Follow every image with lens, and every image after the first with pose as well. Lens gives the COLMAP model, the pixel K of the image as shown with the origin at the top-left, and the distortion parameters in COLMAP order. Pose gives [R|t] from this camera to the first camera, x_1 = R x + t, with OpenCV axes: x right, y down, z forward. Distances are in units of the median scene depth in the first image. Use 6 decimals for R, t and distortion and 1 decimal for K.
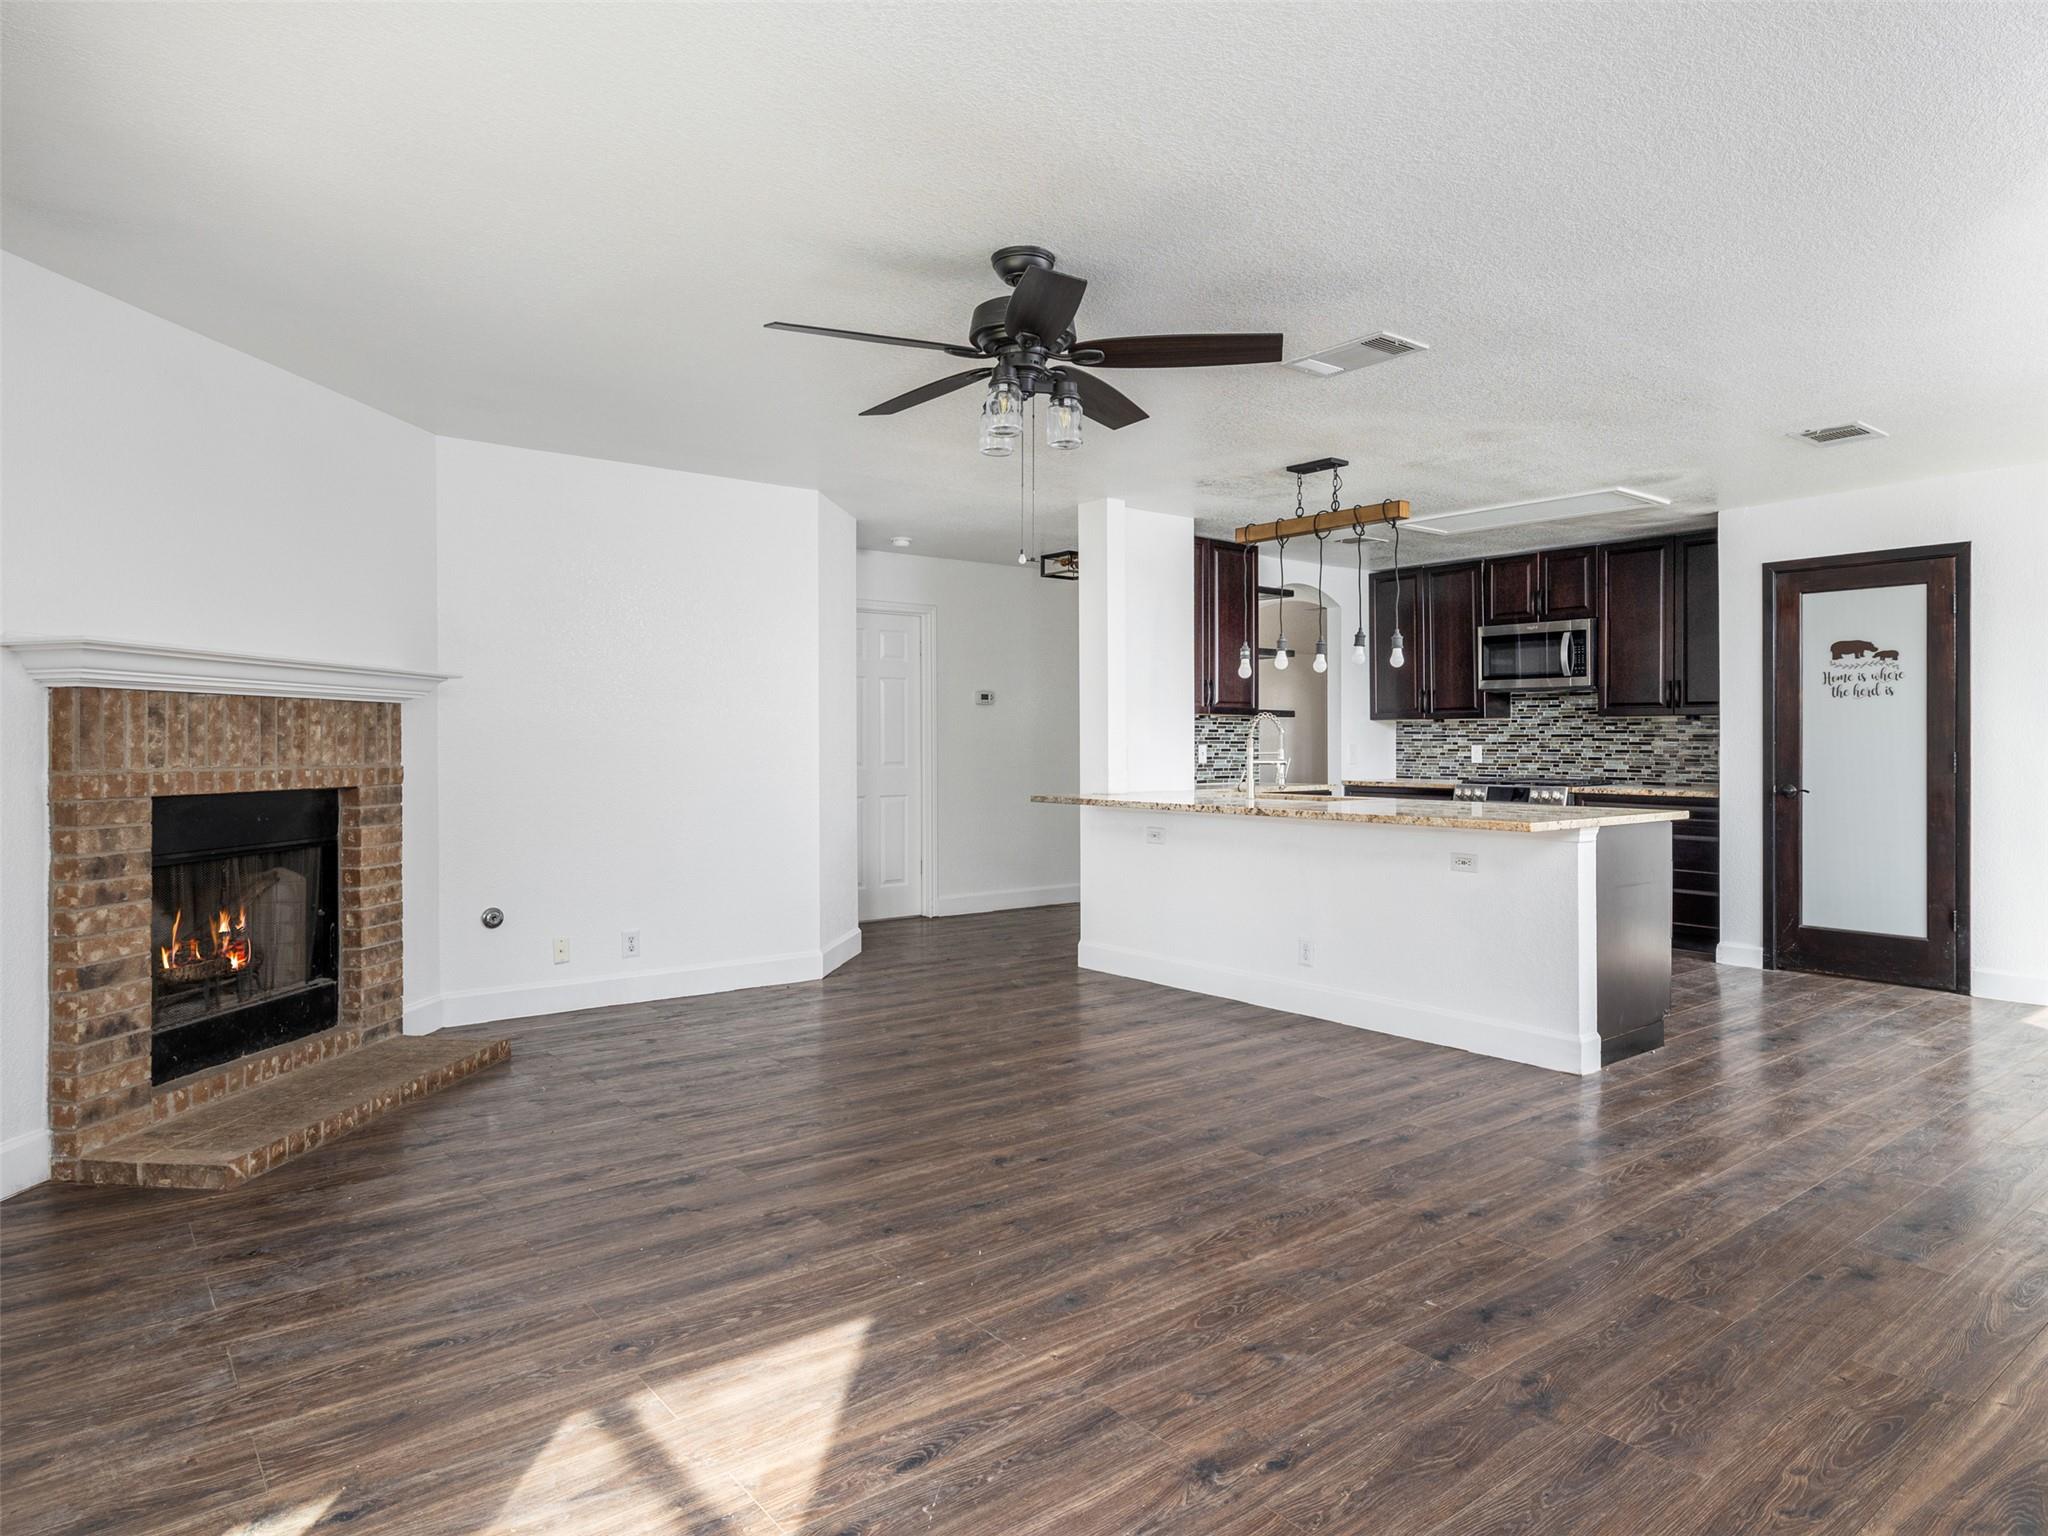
lens RADIAL K [[1225.2, 0, 1021.9], [0, 1225.2, 747.2], [0, 0, 1]] dist [-0.006464, 0.003319]
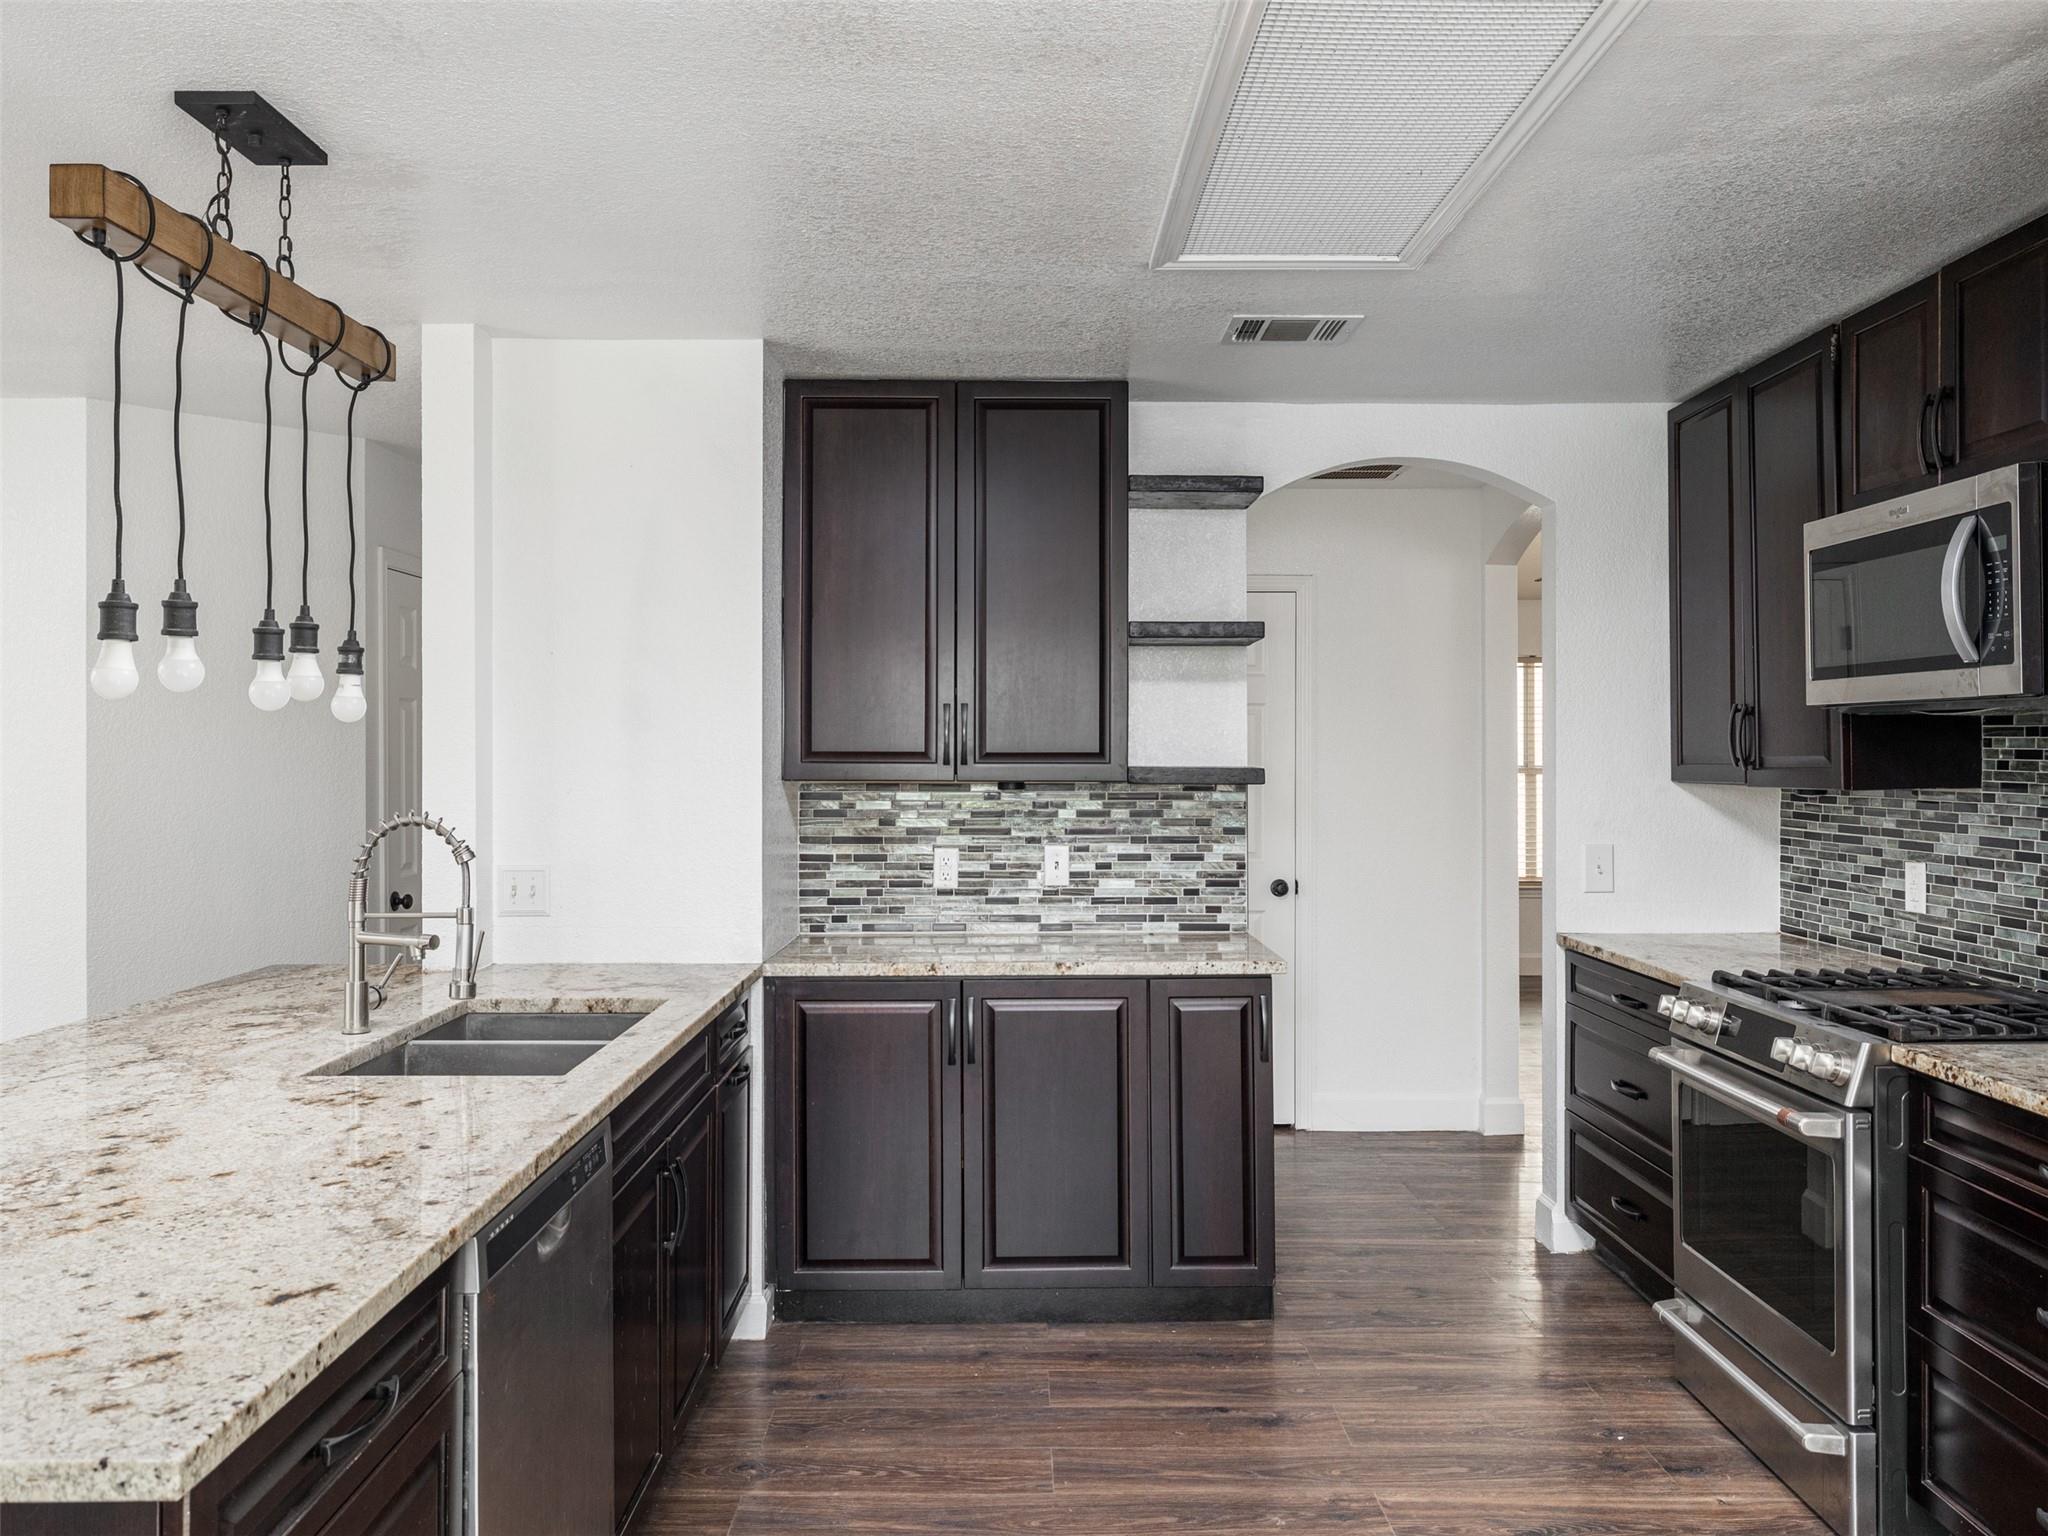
lens RADIAL K [[1550.7, 0, 1026.0], [0, 1550.7, 754.4], [0, 0, 1]] dist [0.000441, 0.007940]
pose [[0.791213, -0.000584, -0.611540, 0.710073], [-0.001518, 0.999995, -0.002918, -0.049038], [0.611538, 0.003237, 0.791208, 0.799218]]
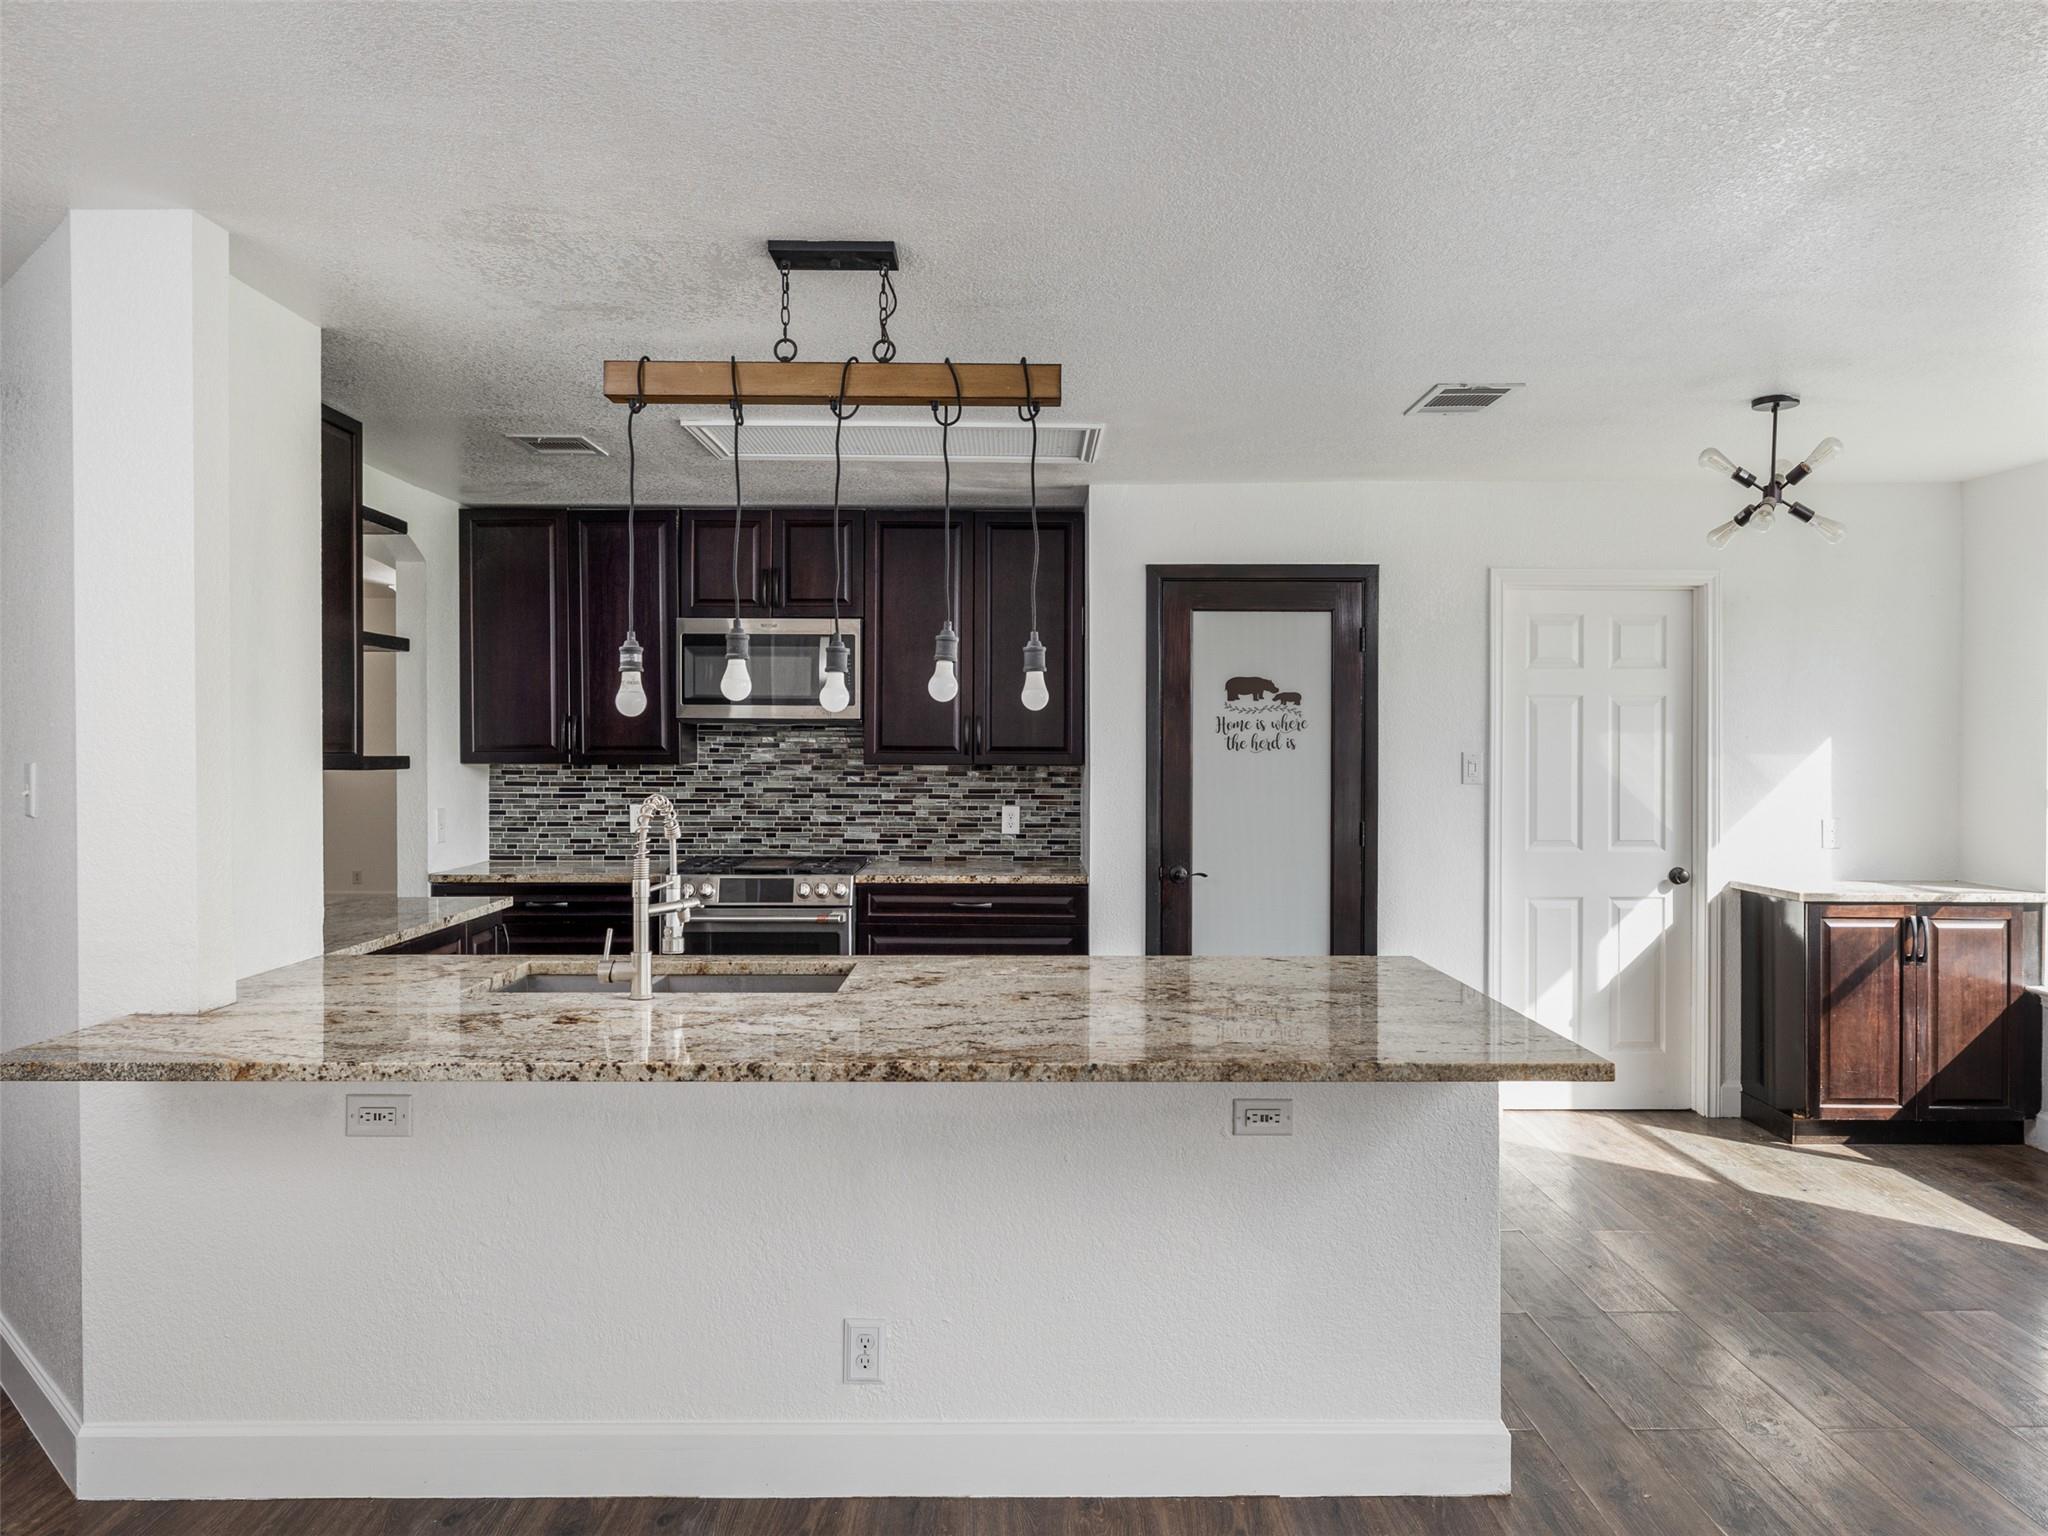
lens RADIAL K [[1425.6, 0, 1023.3], [0, 1425.6, 750.0], [0, 0, 1]] dist [-0.001362, -0.000339]
pose [[0.612659, -0.002566, 0.790343, -0.136792], [0.001833, 0.999997, 0.001826, -0.049112], [-0.790345, 0.000330, 0.612662, 0.638682]]
